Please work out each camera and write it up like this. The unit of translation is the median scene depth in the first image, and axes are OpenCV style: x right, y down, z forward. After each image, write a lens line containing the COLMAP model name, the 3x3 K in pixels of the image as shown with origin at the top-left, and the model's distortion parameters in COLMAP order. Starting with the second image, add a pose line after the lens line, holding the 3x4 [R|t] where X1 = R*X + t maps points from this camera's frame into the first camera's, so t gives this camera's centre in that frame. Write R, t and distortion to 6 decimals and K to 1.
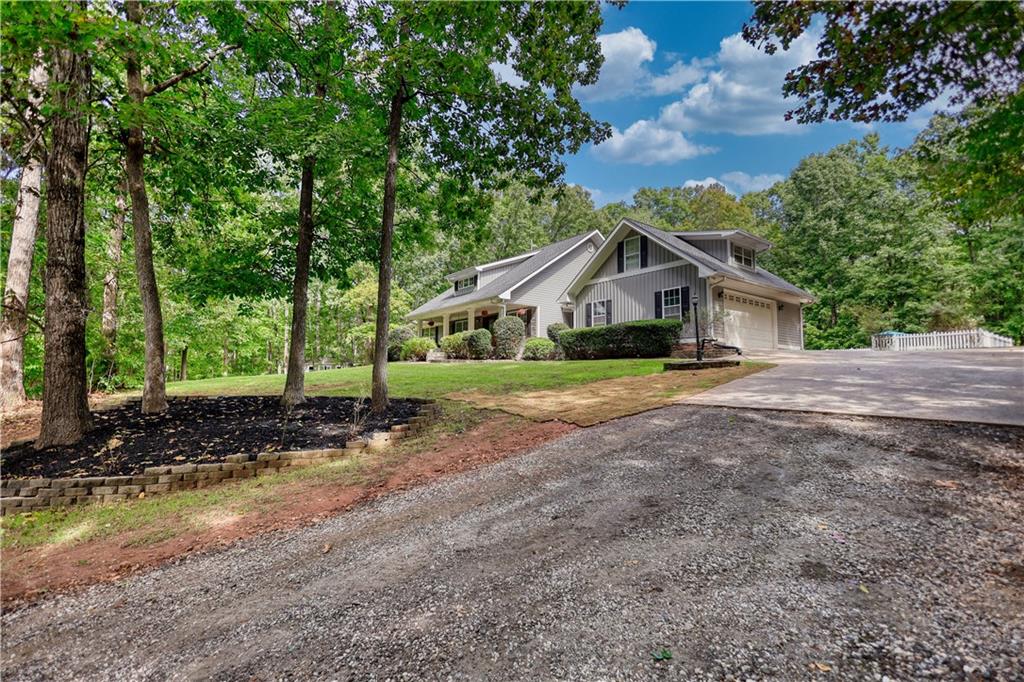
lens RADIAL K [[495.2, 0, 497.6], [0, 495.2, 342.9], [0, 0, 1]] dist [-0.001645, 0.000007]
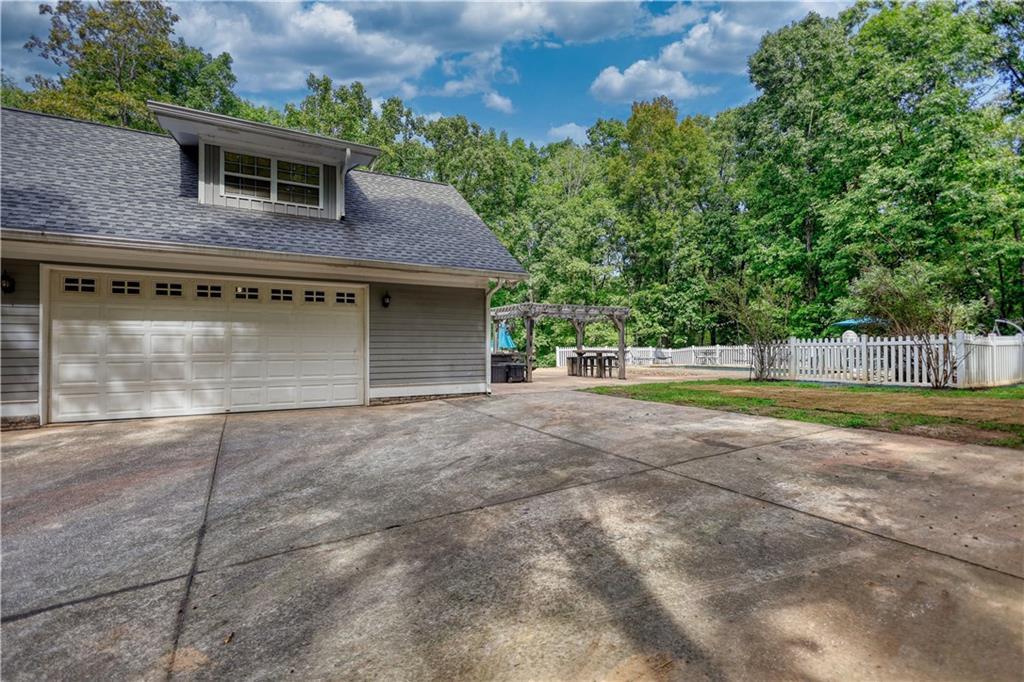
lens RADIAL K [[495.2, 0, 497.6], [0, 495.2, 342.9], [0, 0, 1]] dist [-0.001645, 0.000007]
pose [[0.986932, -0.010099, -0.160818, 0.405826], [0.020551, 0.997773, 0.063461, -0.032941], [0.159819, -0.065937, 0.984942, 0.324513]]
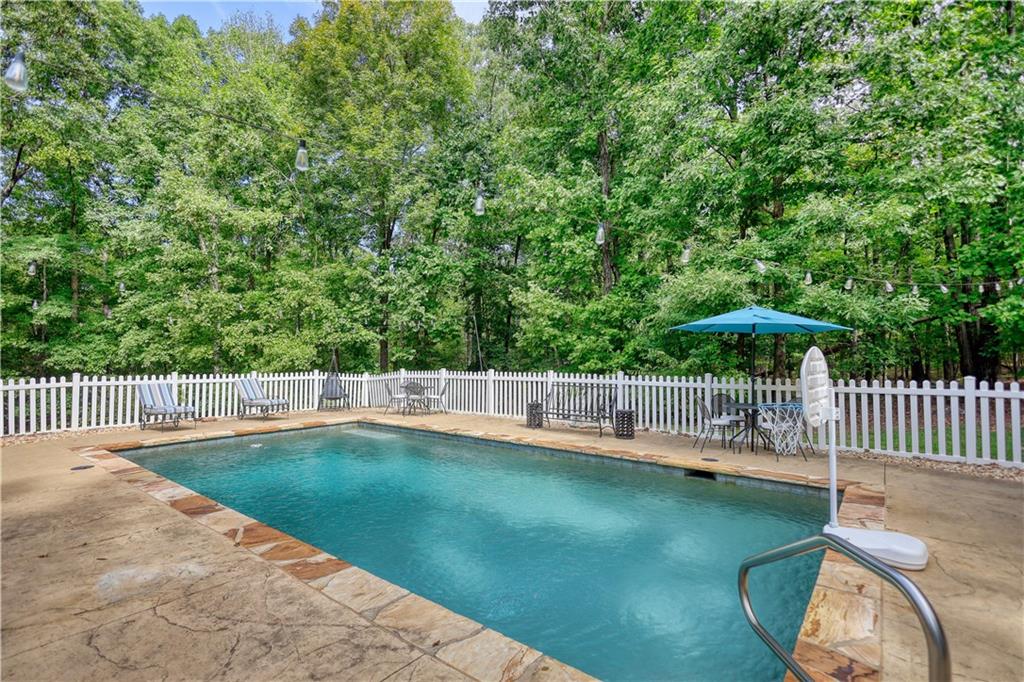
lens RADIAL K [[482.1, 0, 517.5], [0, 482.1, 343.5], [0, 0, 1]] dist [0.002778, 0.001030]
pose [[0.963264, 0.004508, 0.268517, 0.553194], [-0.018383, 0.998621, 0.049180, -0.014407], [-0.267925, -0.052310, 0.962019, 0.718310]]
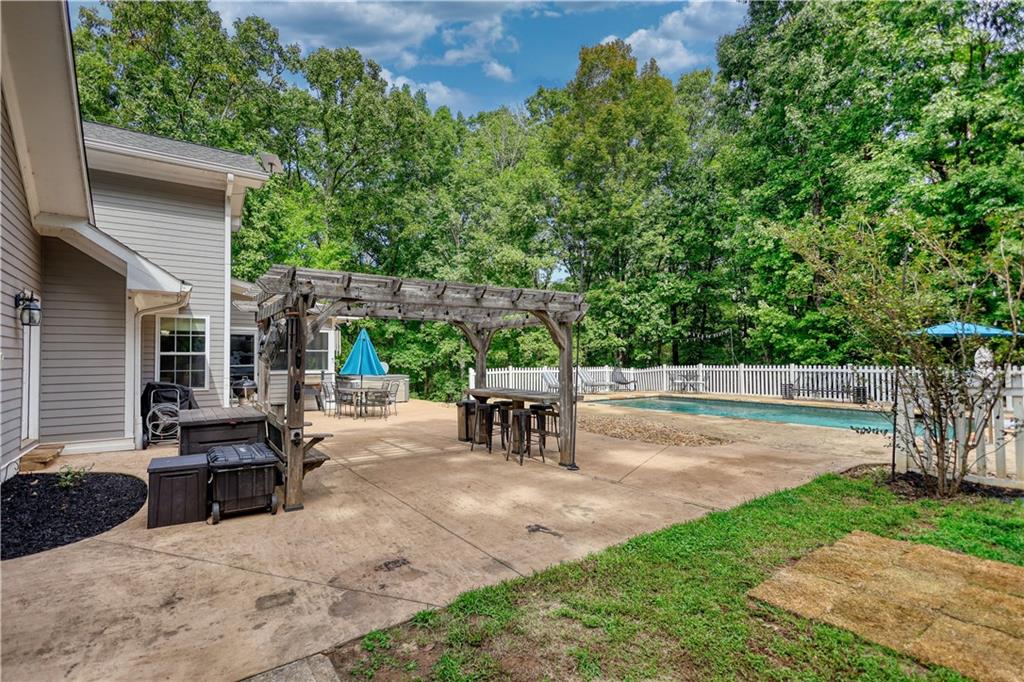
lens RADIAL K [[489.8, 0, 513.8], [0, 489.8, 346.5], [0, 0, 1]] dist [0.001920, 0.000531]
pose [[0.999618, -0.011926, -0.024930, 0.426290], [0.013248, 0.998477, 0.053563, -0.025507], [0.024254, -0.053872, 0.998253, 0.562583]]
